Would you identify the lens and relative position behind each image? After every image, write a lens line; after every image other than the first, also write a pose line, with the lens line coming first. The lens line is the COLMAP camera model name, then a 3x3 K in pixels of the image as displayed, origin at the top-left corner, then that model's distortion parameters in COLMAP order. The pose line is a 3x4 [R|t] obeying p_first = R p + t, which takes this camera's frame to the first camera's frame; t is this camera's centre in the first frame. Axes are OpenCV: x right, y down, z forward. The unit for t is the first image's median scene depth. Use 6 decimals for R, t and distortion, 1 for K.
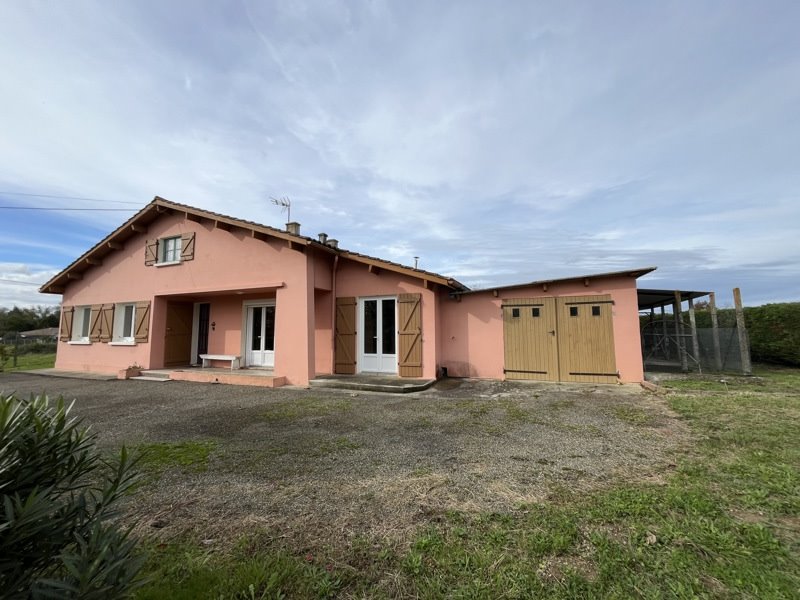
lens RADIAL K [[323.7, 0, 400.1], [0, 323.7, 300.8], [0, 0, 1]] dist [0.001998, -0.000295]
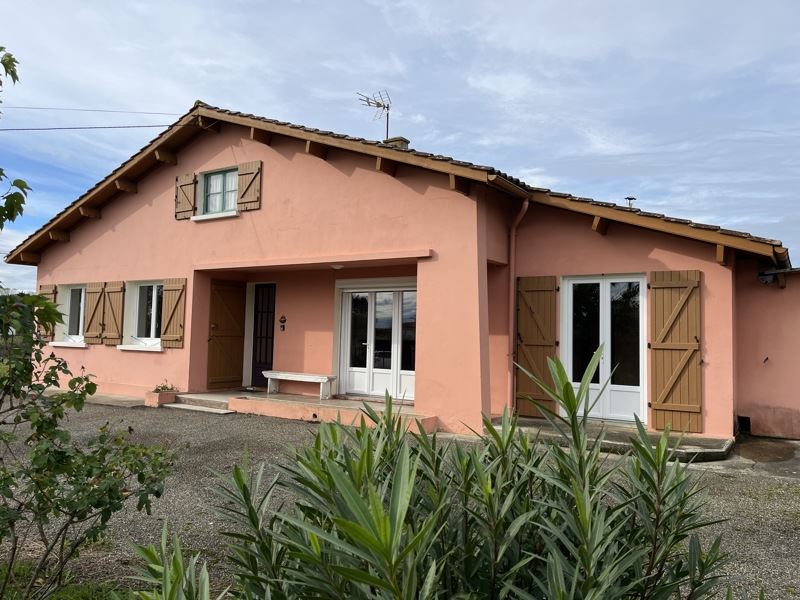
lens RADIAL K [[589.9, 0, 400.1], [0, 589.9, 301.0], [0, 0, 1]] dist [0.030928, -0.005333]
pose [[0.985439, 0.017765, -0.169097, -0.202949], [-0.011232, 0.999156, 0.039511, -0.006389], [0.169656, -0.037036, 0.984807, -0.012453]]
